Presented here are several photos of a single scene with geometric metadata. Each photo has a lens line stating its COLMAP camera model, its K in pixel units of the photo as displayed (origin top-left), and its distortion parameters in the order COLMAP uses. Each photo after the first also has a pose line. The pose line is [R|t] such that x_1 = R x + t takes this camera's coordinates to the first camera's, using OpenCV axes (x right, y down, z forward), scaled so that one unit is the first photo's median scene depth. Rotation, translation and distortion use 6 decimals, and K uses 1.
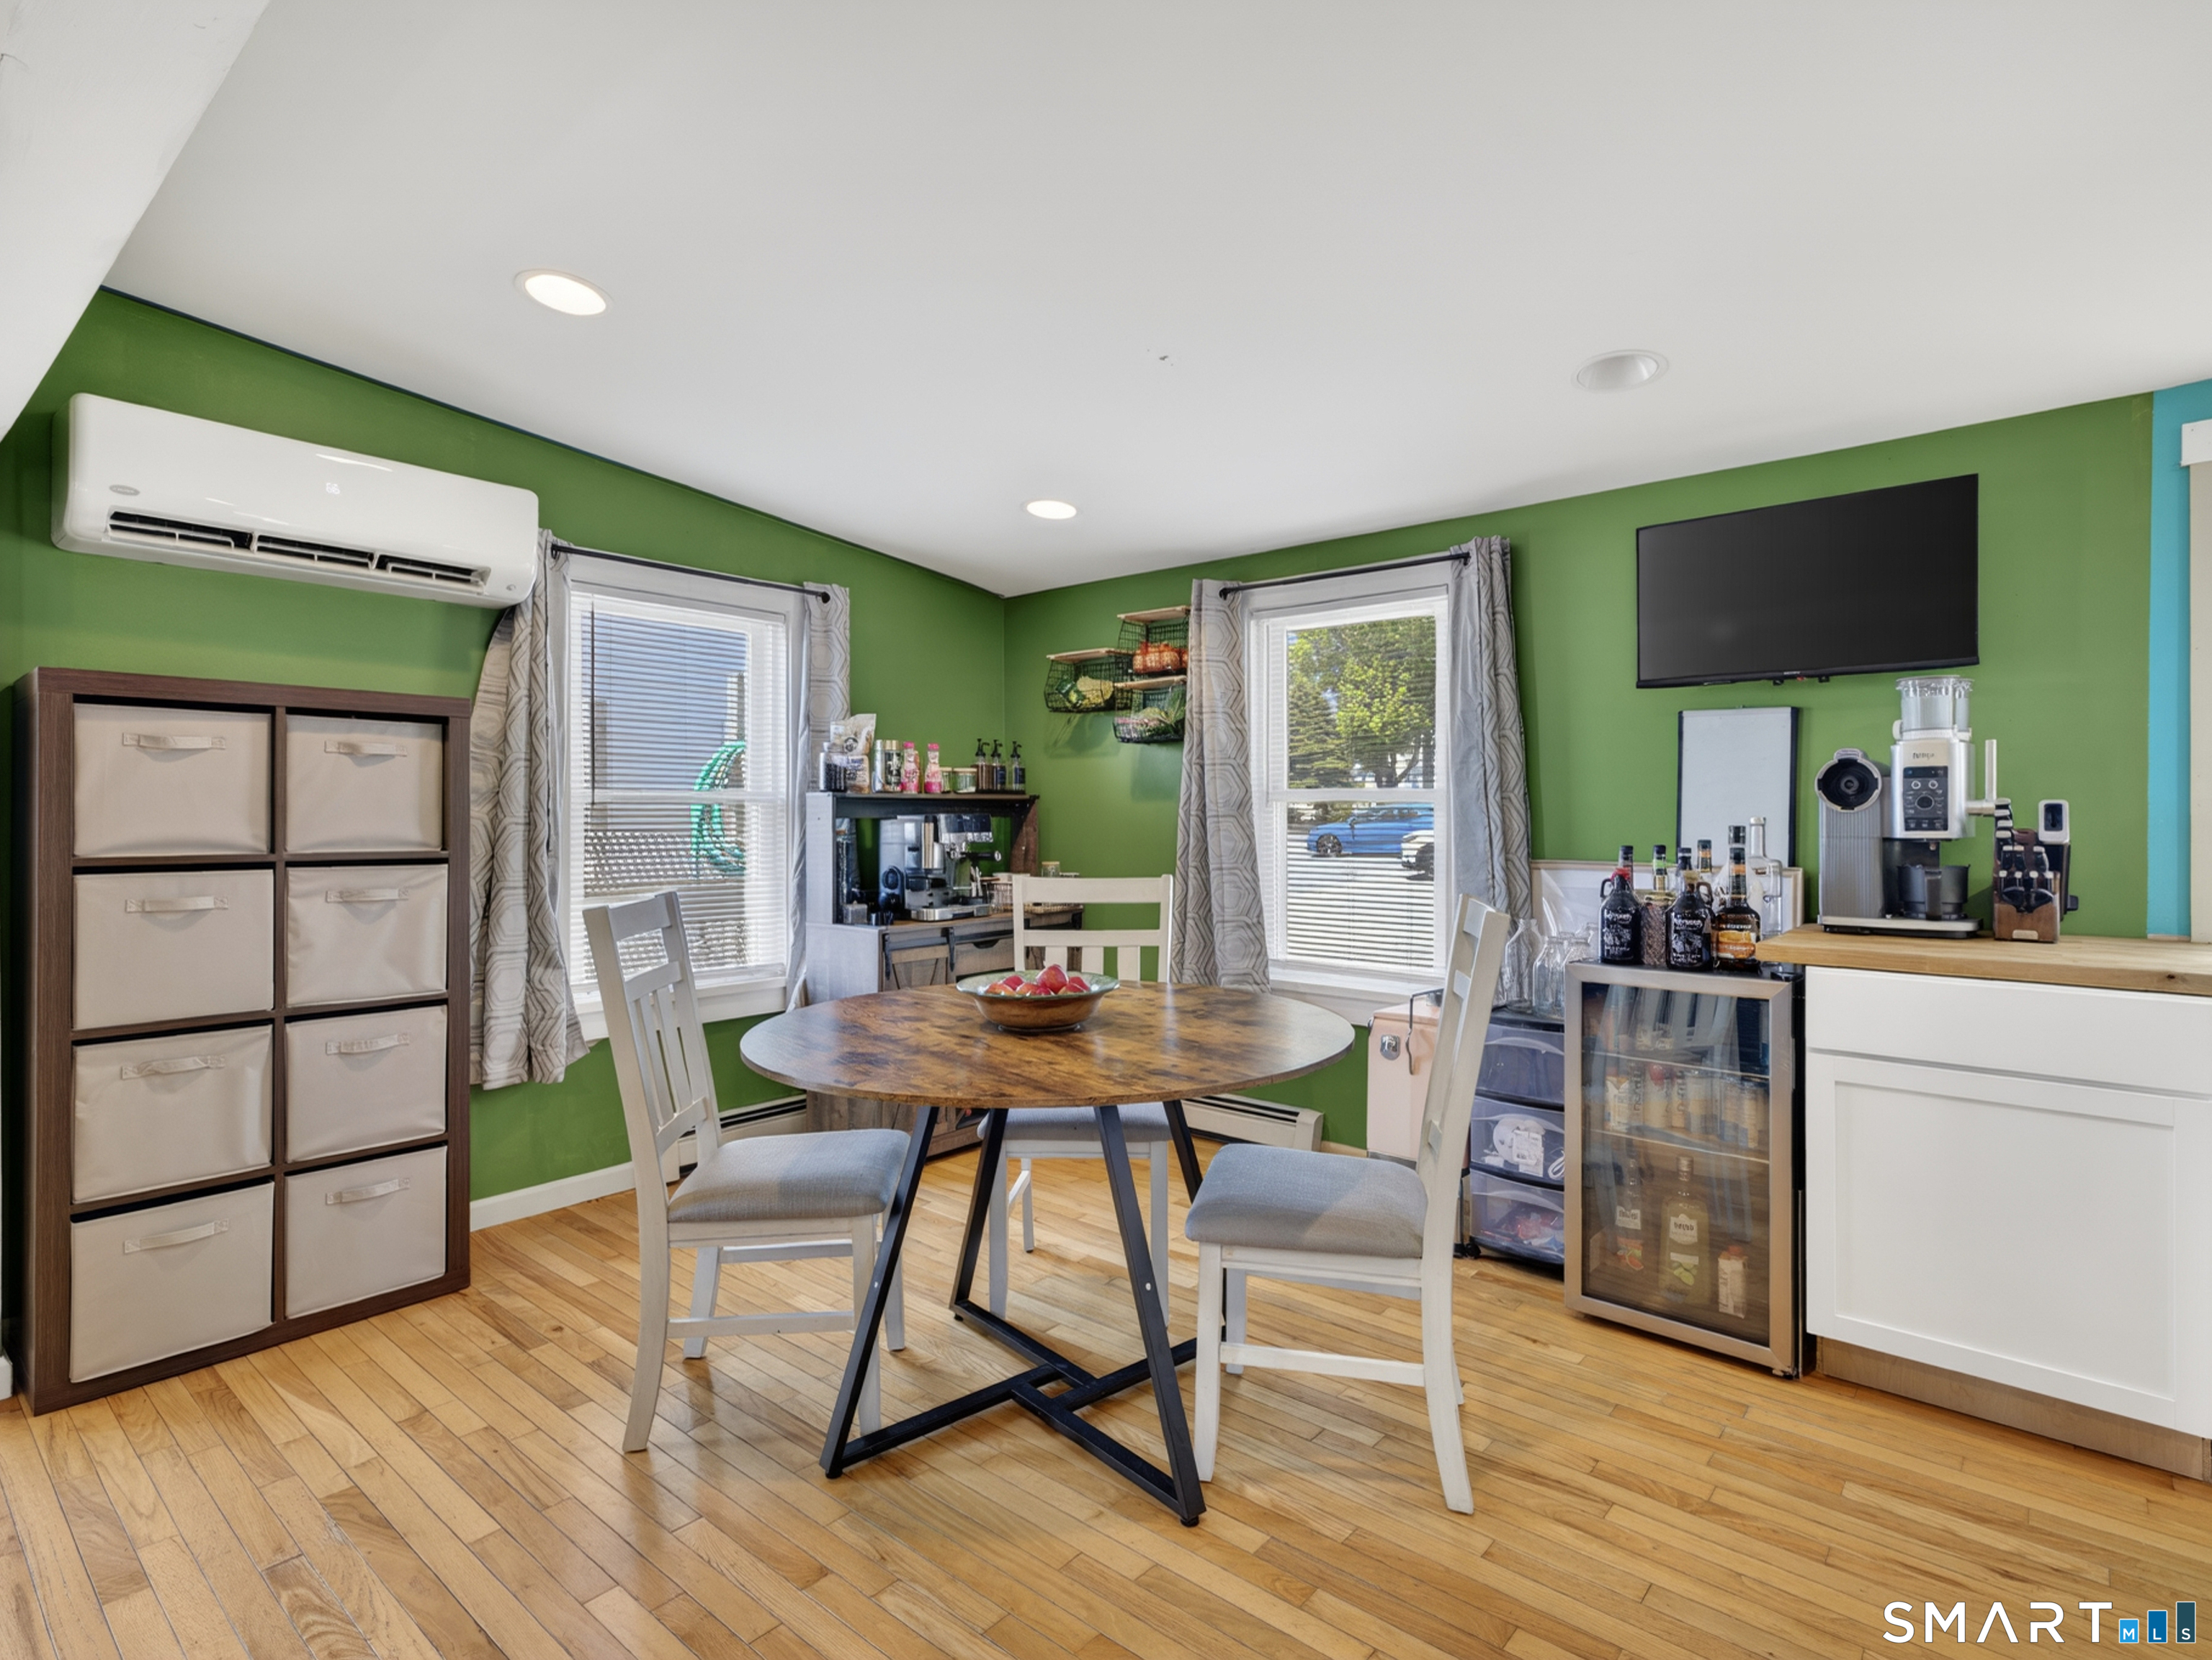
lens RADIAL K [[1119.1, 0, 1109.3], [0, 1119.1, 809.0], [0, 0, 1]] dist [0.006247, -0.001496]
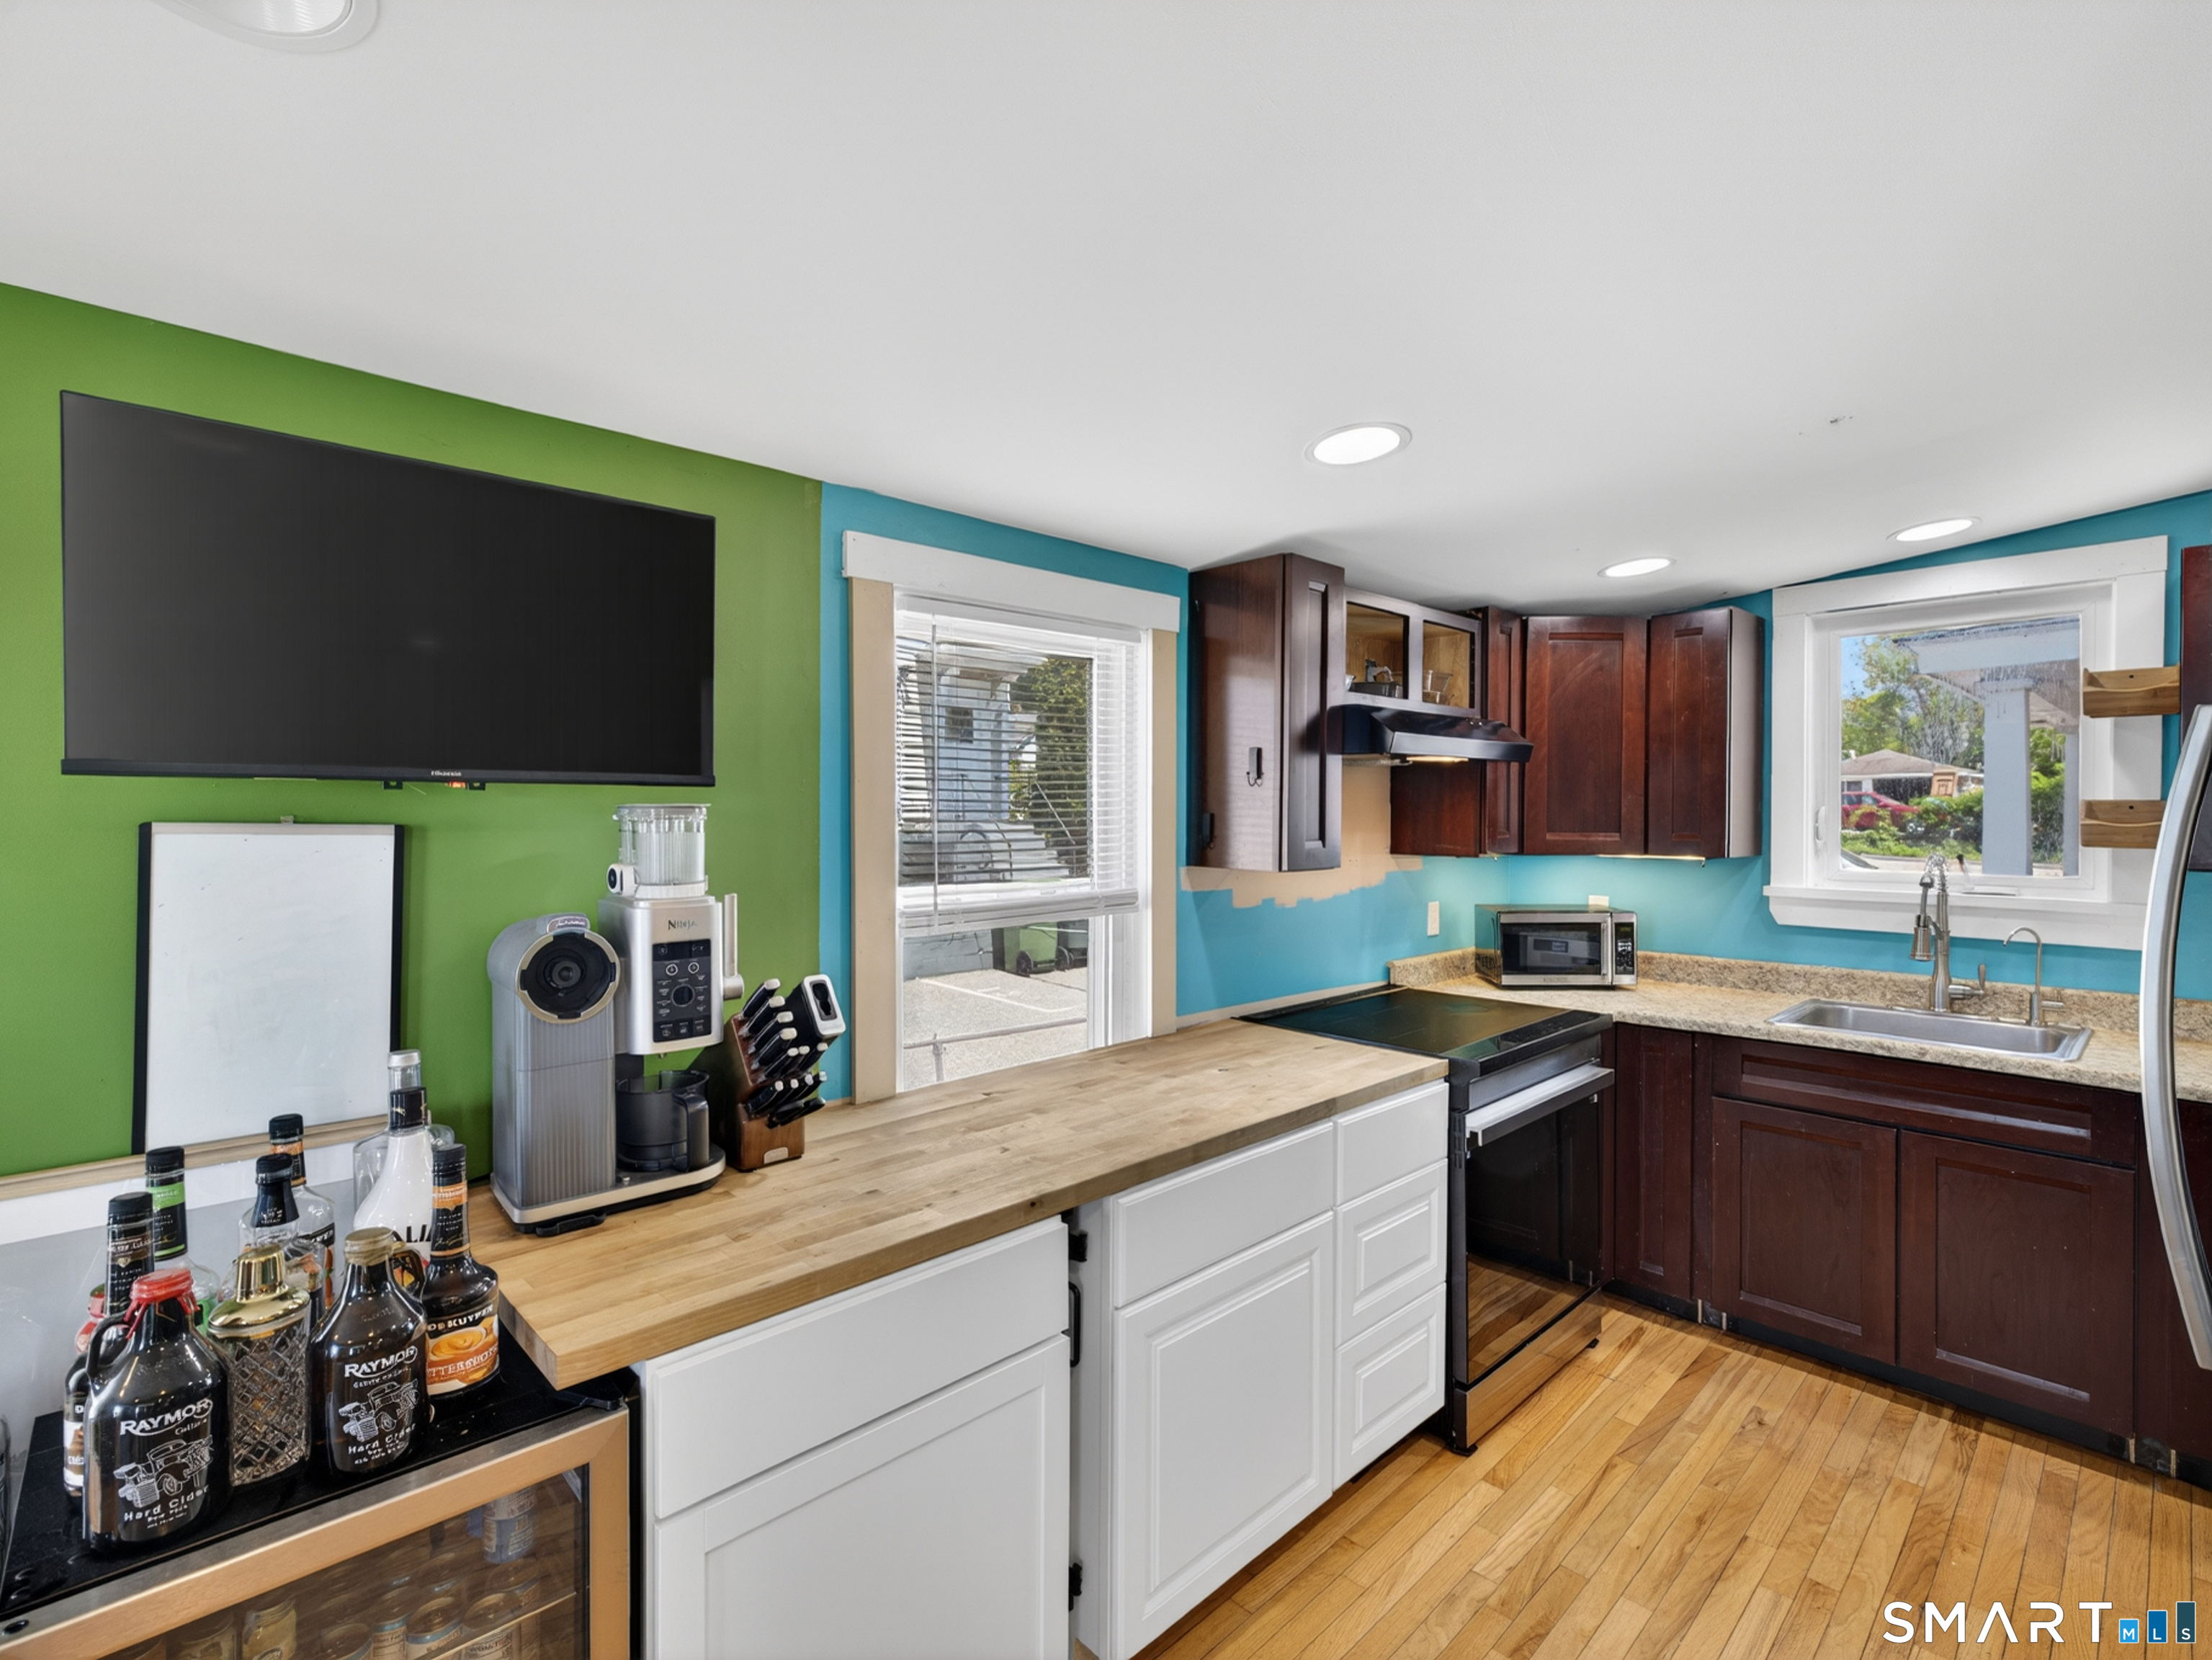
lens RADIAL K [[1030.1, 0, 1105.4], [0, 1030.1, 825.0], [0, 0, 1]] dist [0.012322, -0.002945]
pose [[0.098333, -0.008761, 0.995115, 0.137801], [0.001633, 0.999961, 0.008643, -0.101897], [-0.995152, 0.000776, 0.098343, 0.639324]]
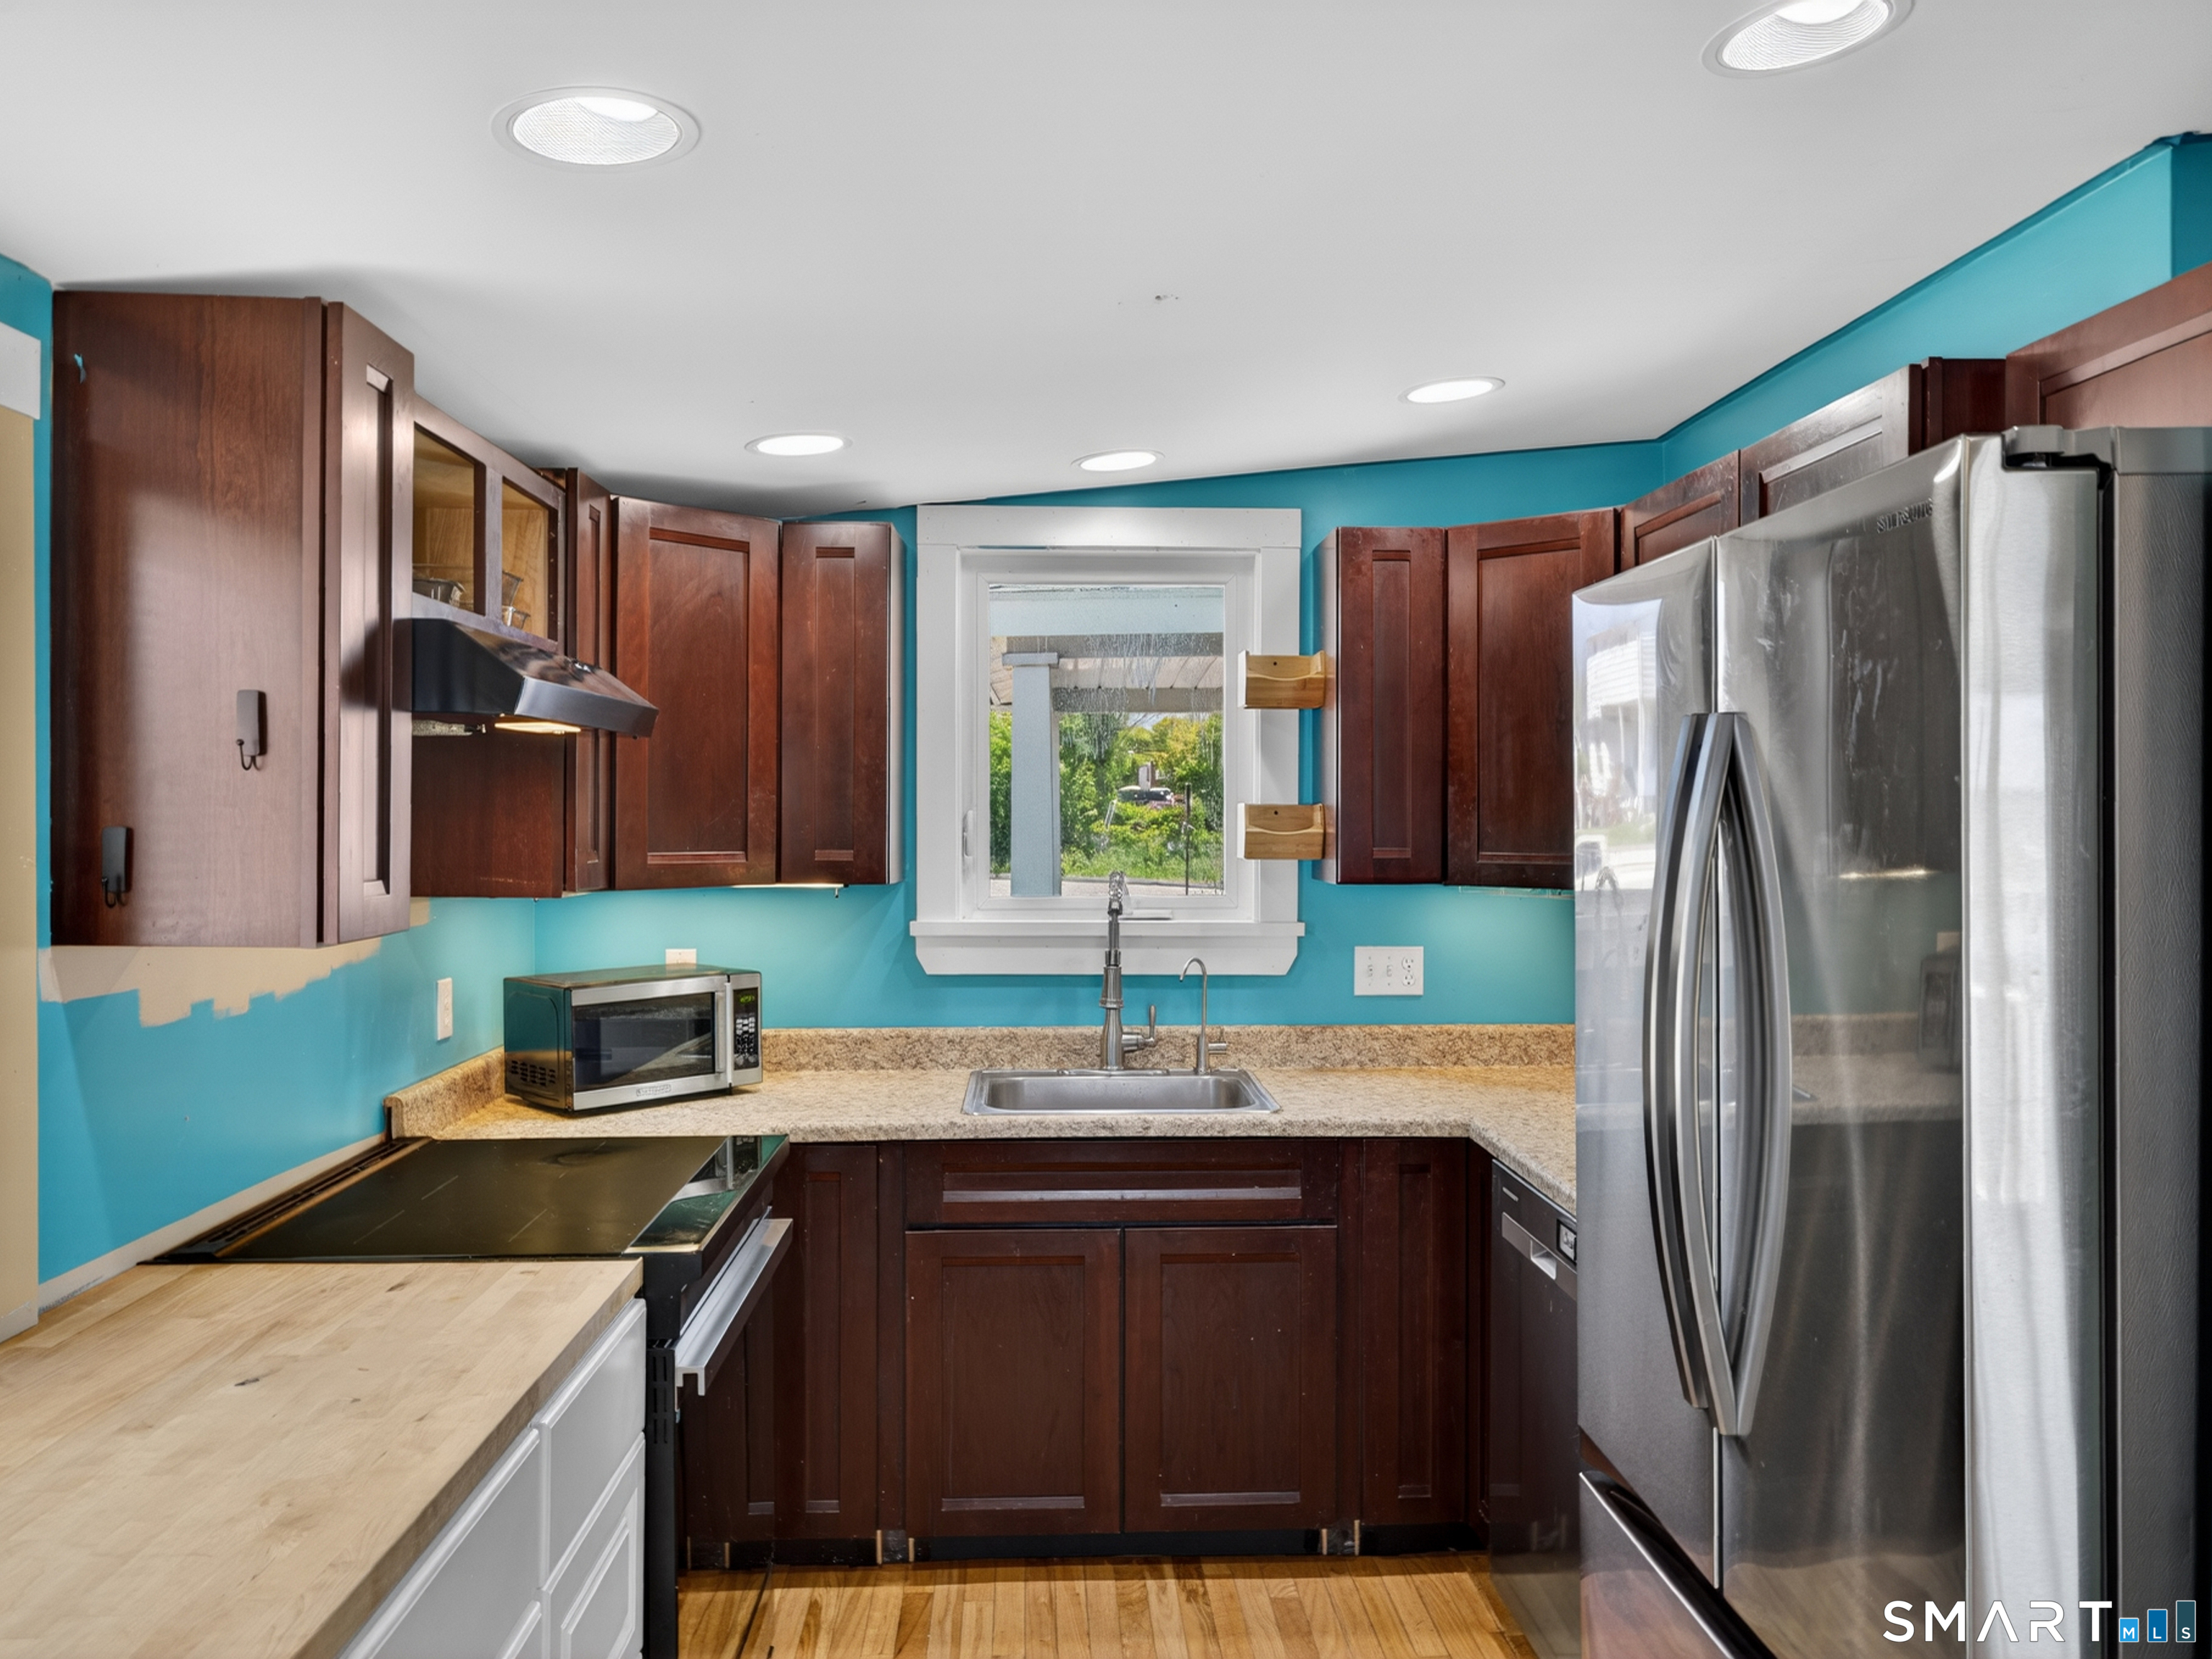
lens RADIAL K [[1647.8, 0, 1098.1], [0, 1647.8, 841.2], [0, 0, 1]] dist [-0.003747, 0.012827]
pose [[-0.681446, -0.010530, 0.731792, 0.306779], [0.003054, 0.999847, 0.017231, -0.109345], [-0.731862, 0.013977, -0.681310, 0.813100]]
